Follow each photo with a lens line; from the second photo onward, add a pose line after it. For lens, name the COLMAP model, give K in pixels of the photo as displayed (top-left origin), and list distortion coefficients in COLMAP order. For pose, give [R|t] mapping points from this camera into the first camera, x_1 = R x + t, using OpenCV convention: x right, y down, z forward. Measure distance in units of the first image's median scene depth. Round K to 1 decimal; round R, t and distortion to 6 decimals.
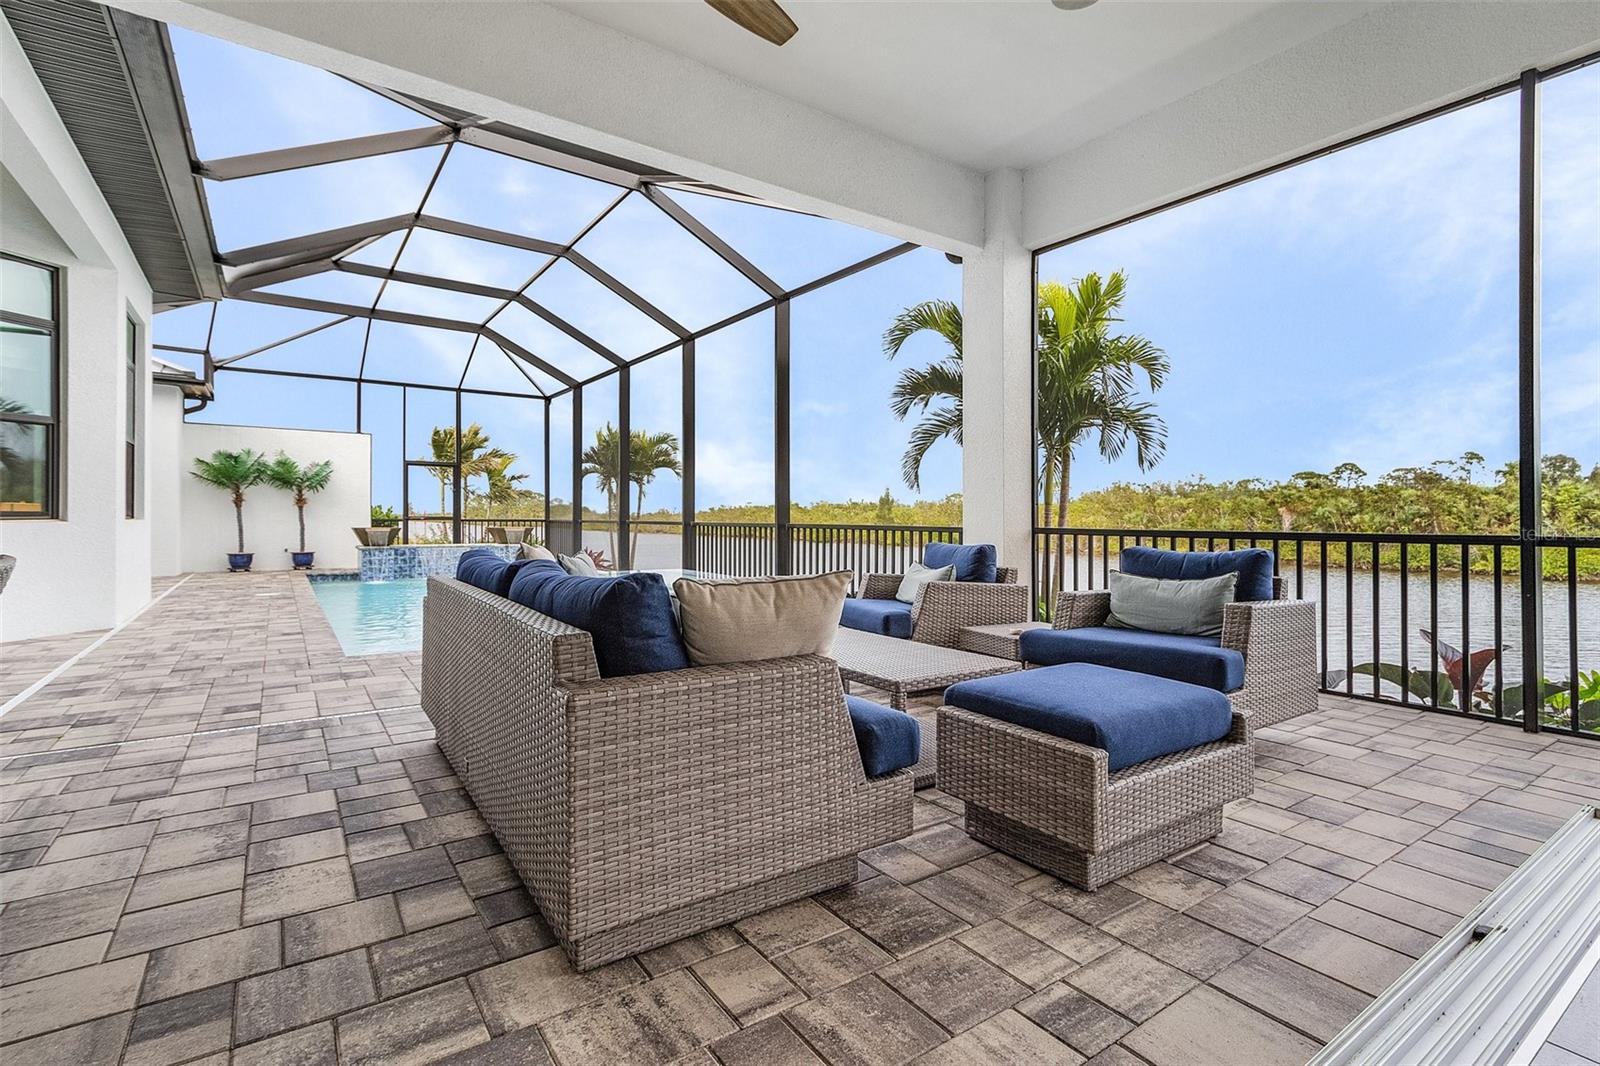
lens RADIAL K [[751.0, 0, 794.1], [0, 751.0, 512.2], [0, 0, 1]] dist [-0.001046, 0.000485]
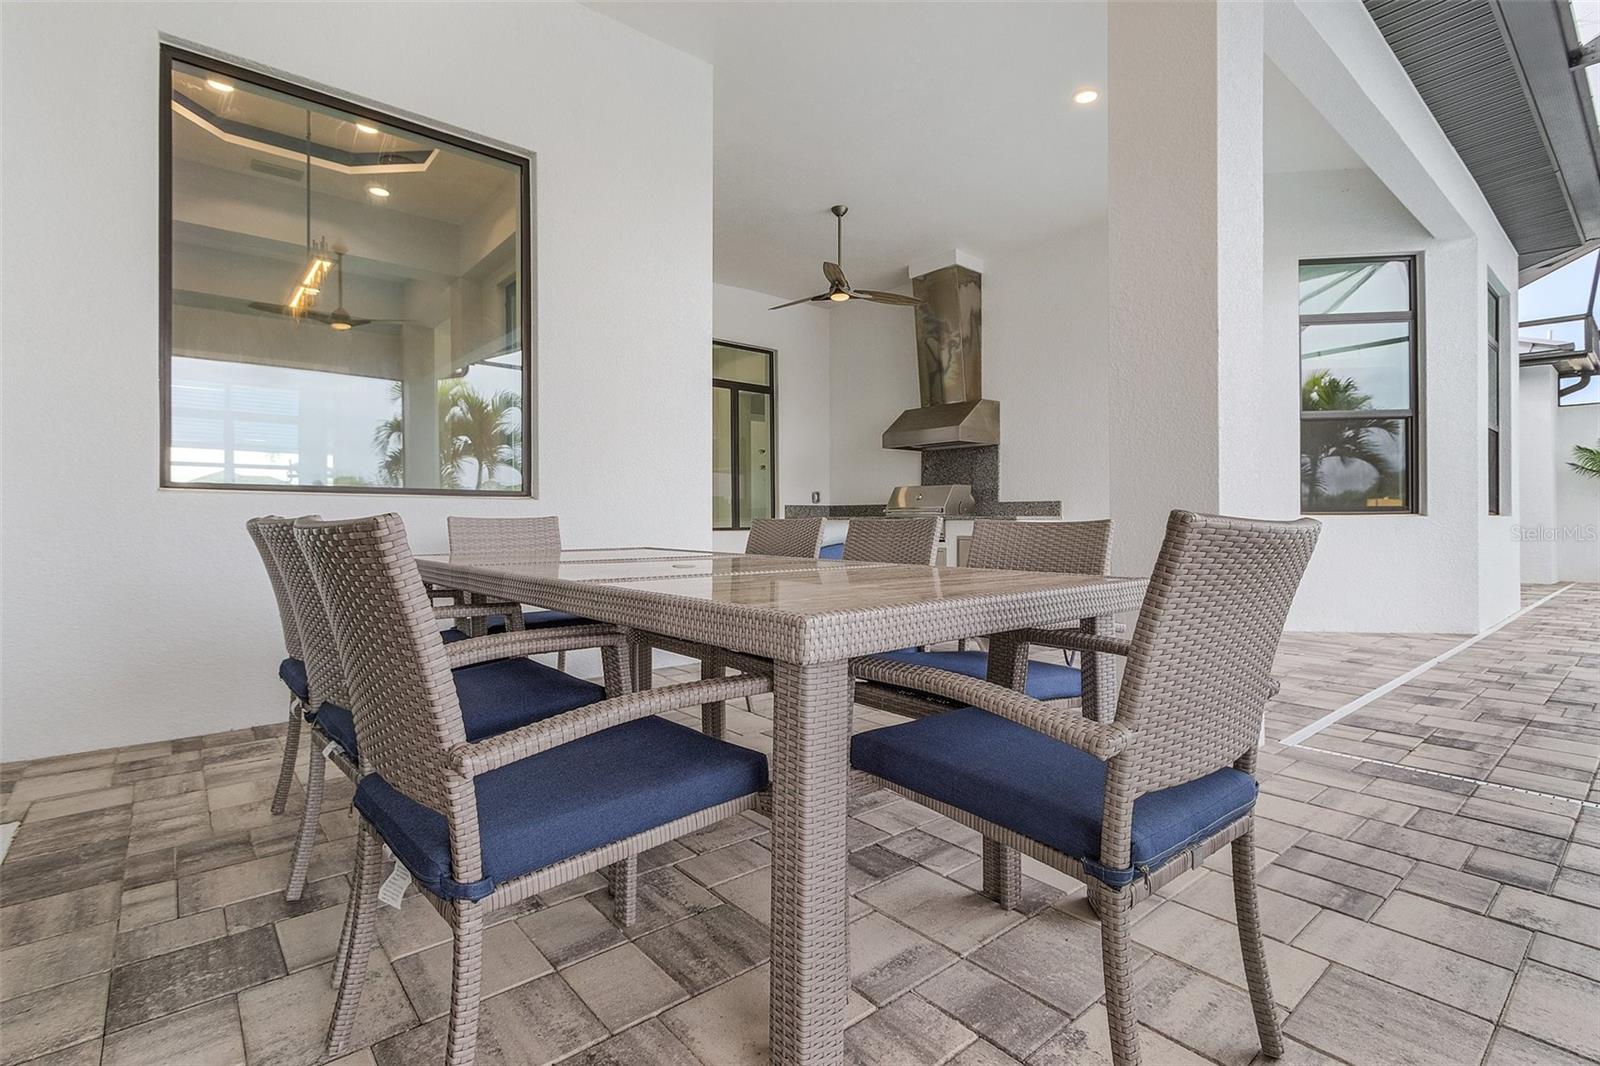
lens RADIAL K [[751.0, 0, 795.4], [0, 751.0, 525.4], [0, 0, 1]] dist [-0.001046, 0.000485]
pose [[0.094371, -0.000776, -0.995537, -0.089416], [0.011100, 0.999938, 0.000272, 0.014703], [0.995475, -0.011077, 0.094374, 0.105754]]
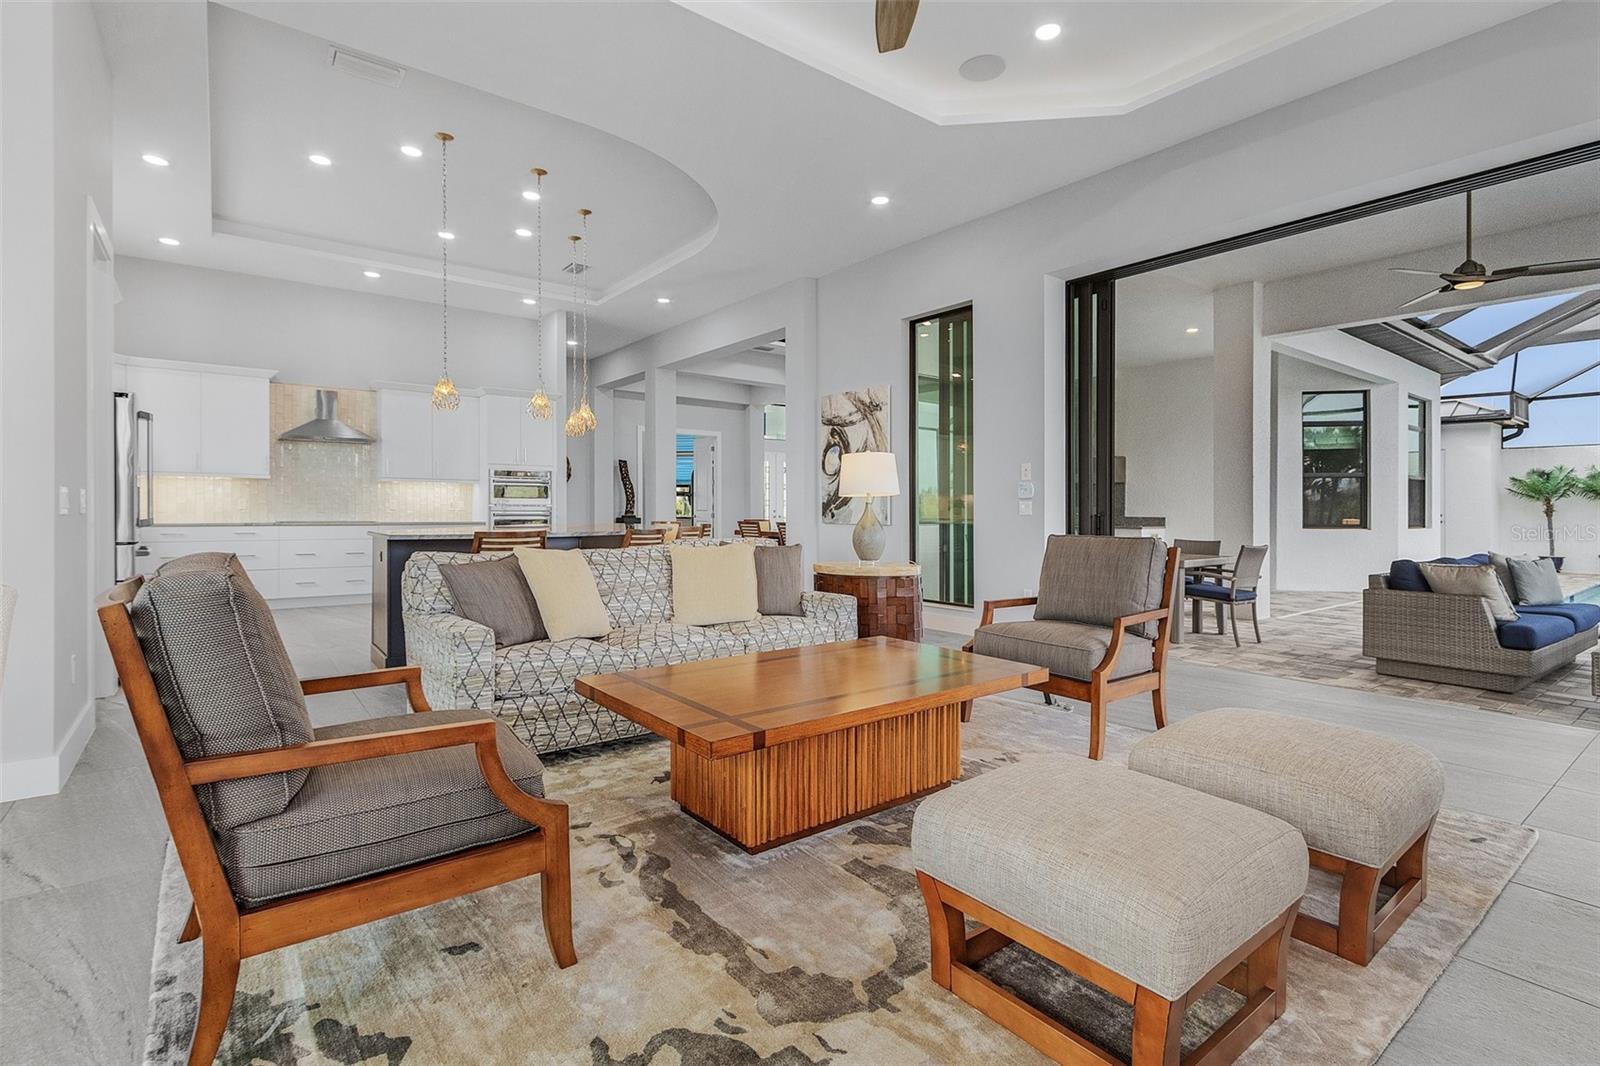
lens RADIAL K [[751.0, 0, 805.7], [0, 751.0, 511.7], [0, 0, 1]] dist [-0.001046, 0.000485]
pose [[0.054566, -0.003301, -0.998505, 0.767926], [0.003286, 0.999990, -0.003126, -0.031510], [0.998505, -0.003110, 0.054577, -0.460736]]
